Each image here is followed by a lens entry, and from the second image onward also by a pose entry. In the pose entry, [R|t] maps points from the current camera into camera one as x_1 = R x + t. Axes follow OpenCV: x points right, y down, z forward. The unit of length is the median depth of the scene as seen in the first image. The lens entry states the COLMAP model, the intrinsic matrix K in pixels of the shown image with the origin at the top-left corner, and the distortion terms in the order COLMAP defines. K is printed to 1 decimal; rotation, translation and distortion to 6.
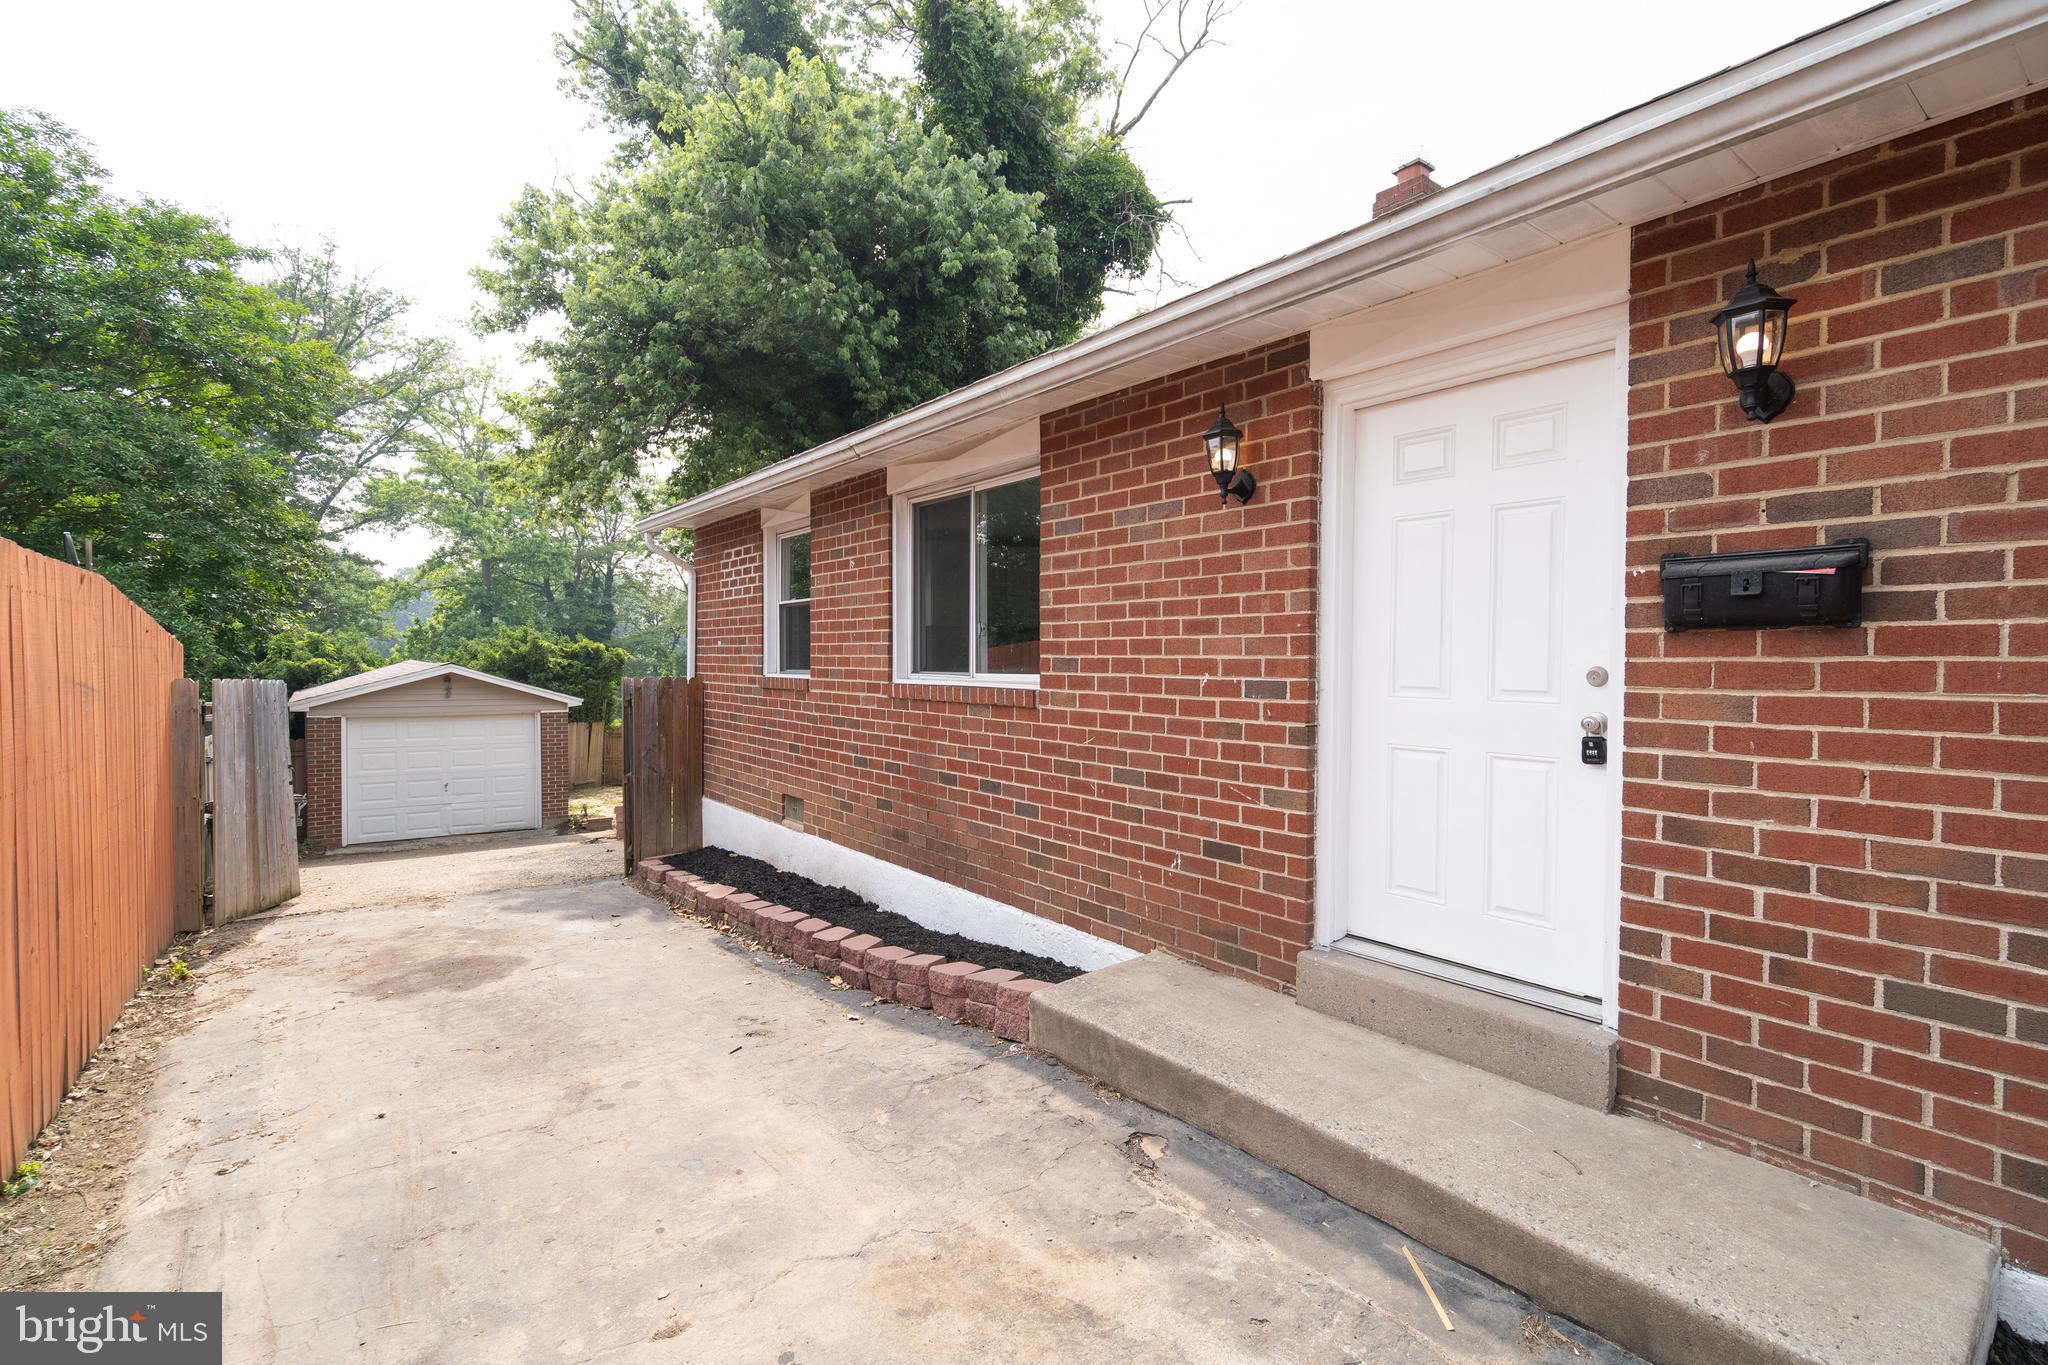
lens RADIAL K [[932.4, 0, 1021.4], [0, 932.4, 681.9], [0, 0, 1]] dist [-0.010562, 0.005882]
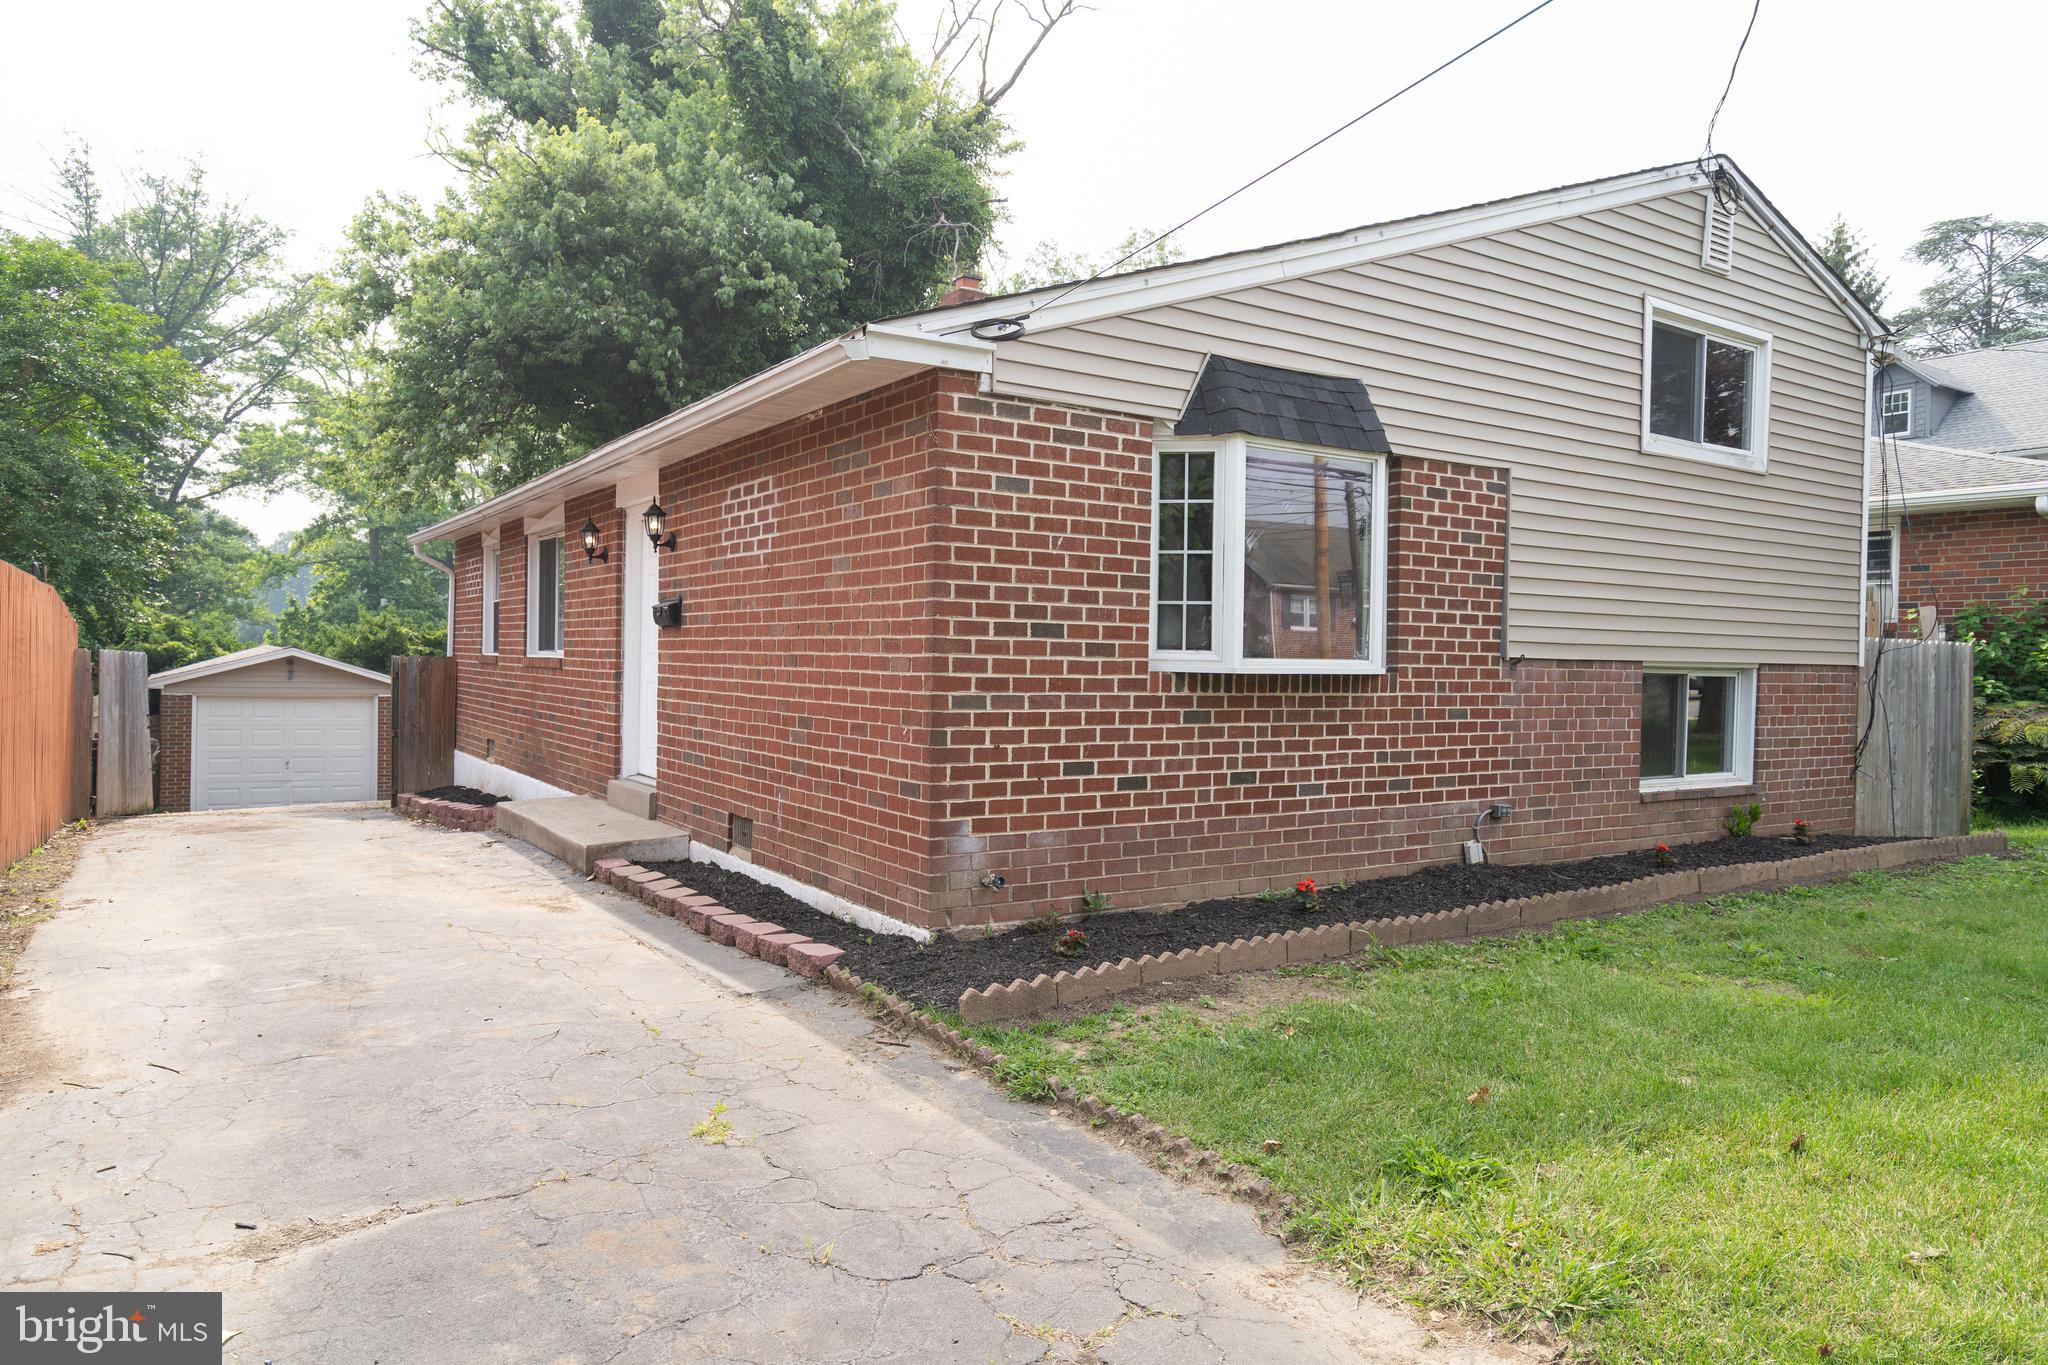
lens RADIAL K [[1282.3, 0, 1022.6], [0, 1282.3, 684.9], [0, 0, 1]] dist [0.002372, 0.003822]
pose [[0.997587, 0.015098, -0.067763, 0.213524], [-0.015445, 0.999870, -0.004595, 0.011424], [0.067685, 0.005630, 0.997691, -0.273726]]
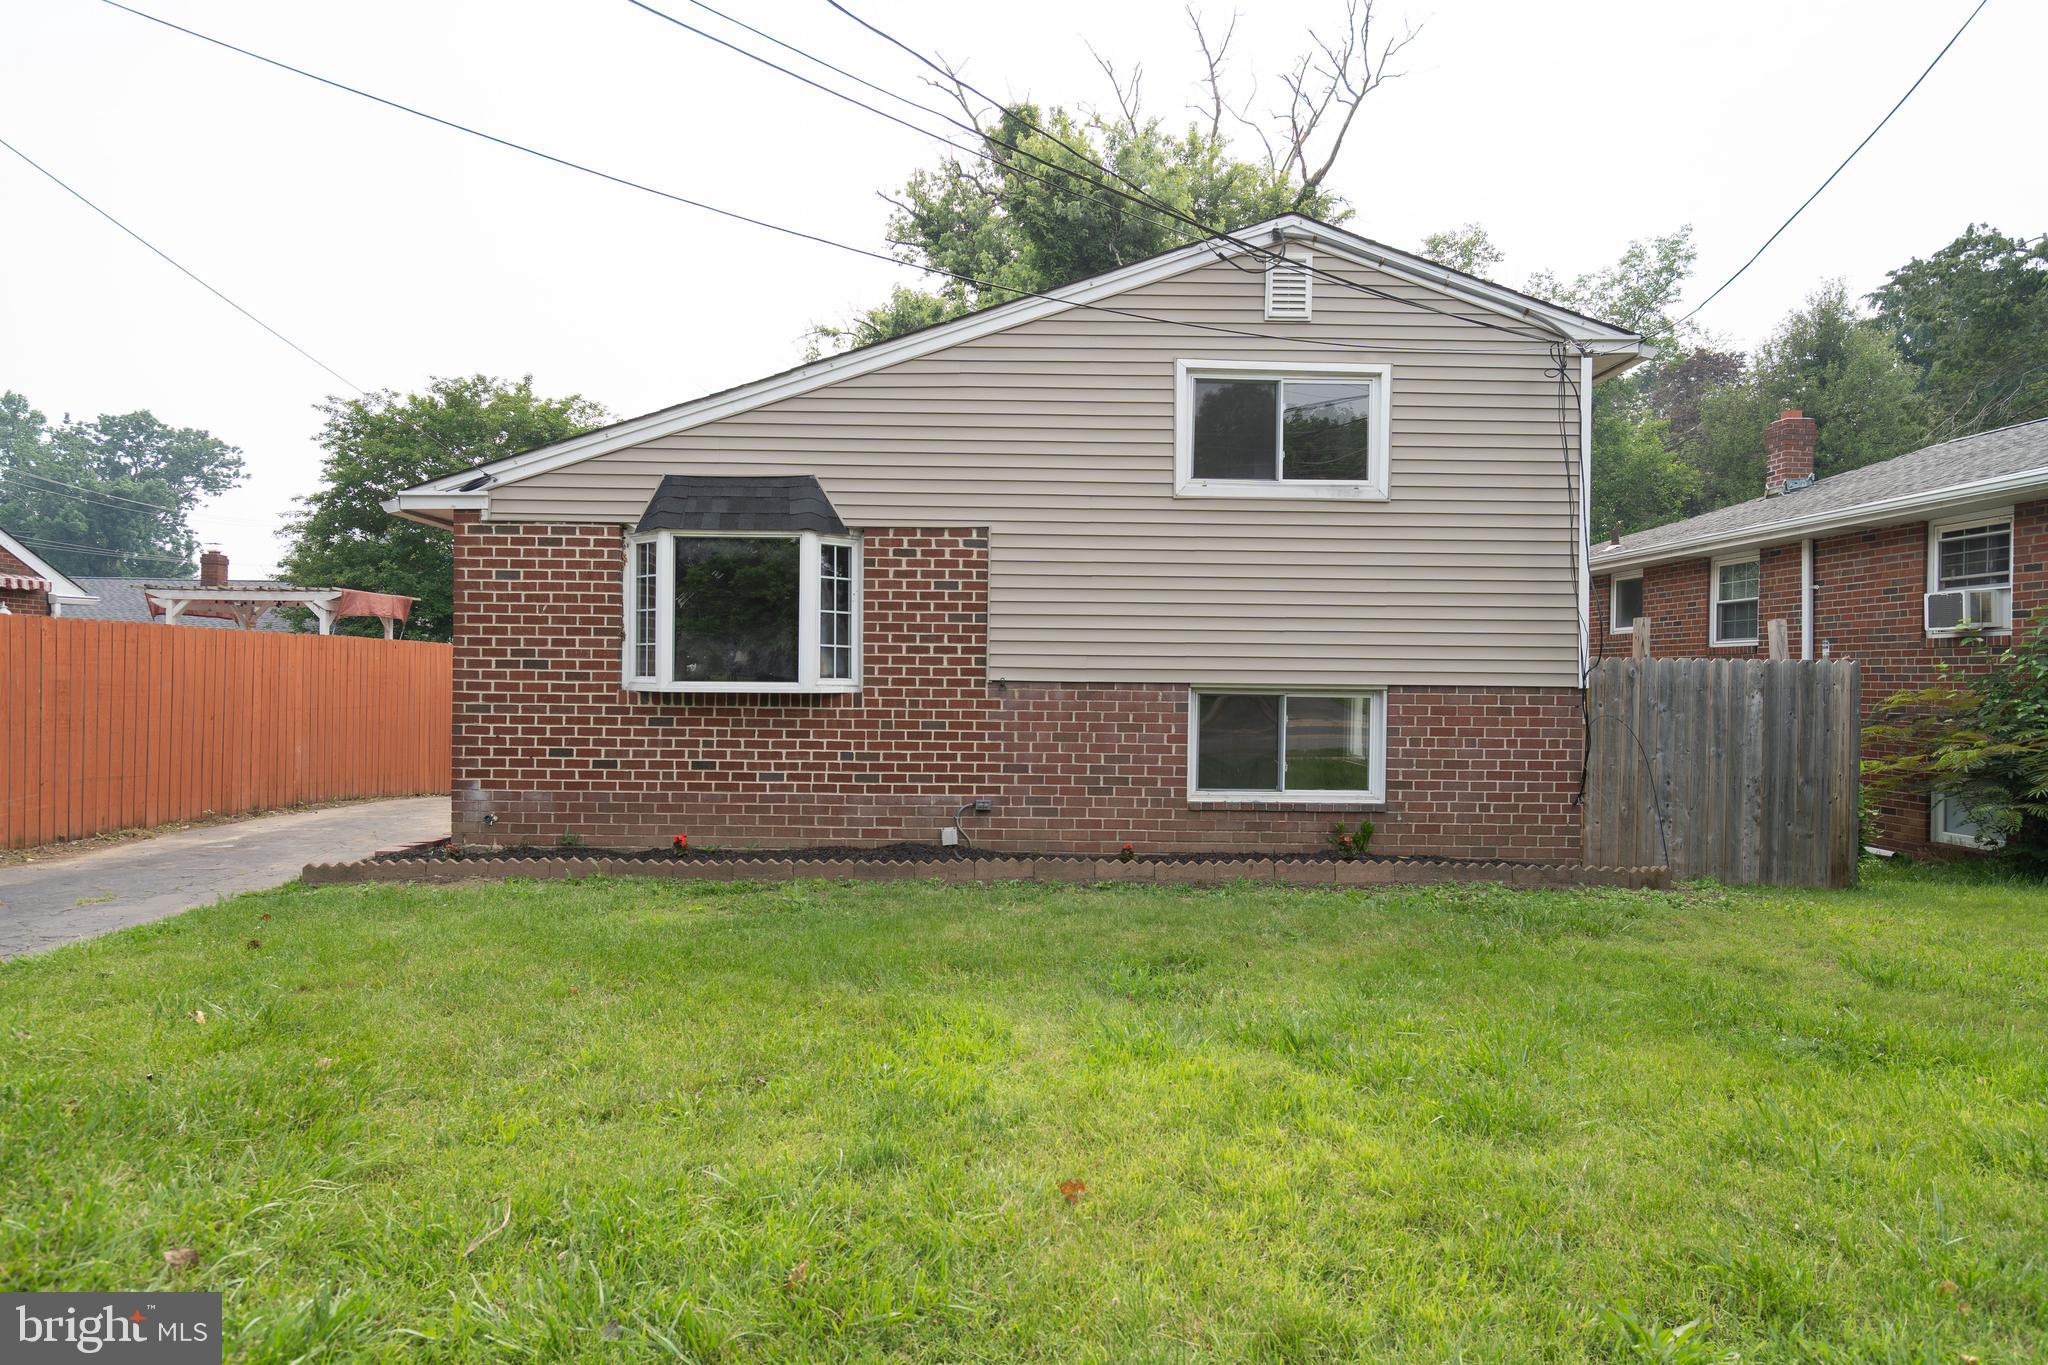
lens RADIAL K [[1165.6, 0, 1026.7], [0, 1165.6, 680.4], [0, 0, 1]] dist [0.001652, 0.002335]
pose [[0.811428, 0.009416, -0.584377, 0.560090], [-0.024077, 0.999560, -0.017326, 0.006817], [0.583956, 0.028128, 0.811297, -0.224744]]
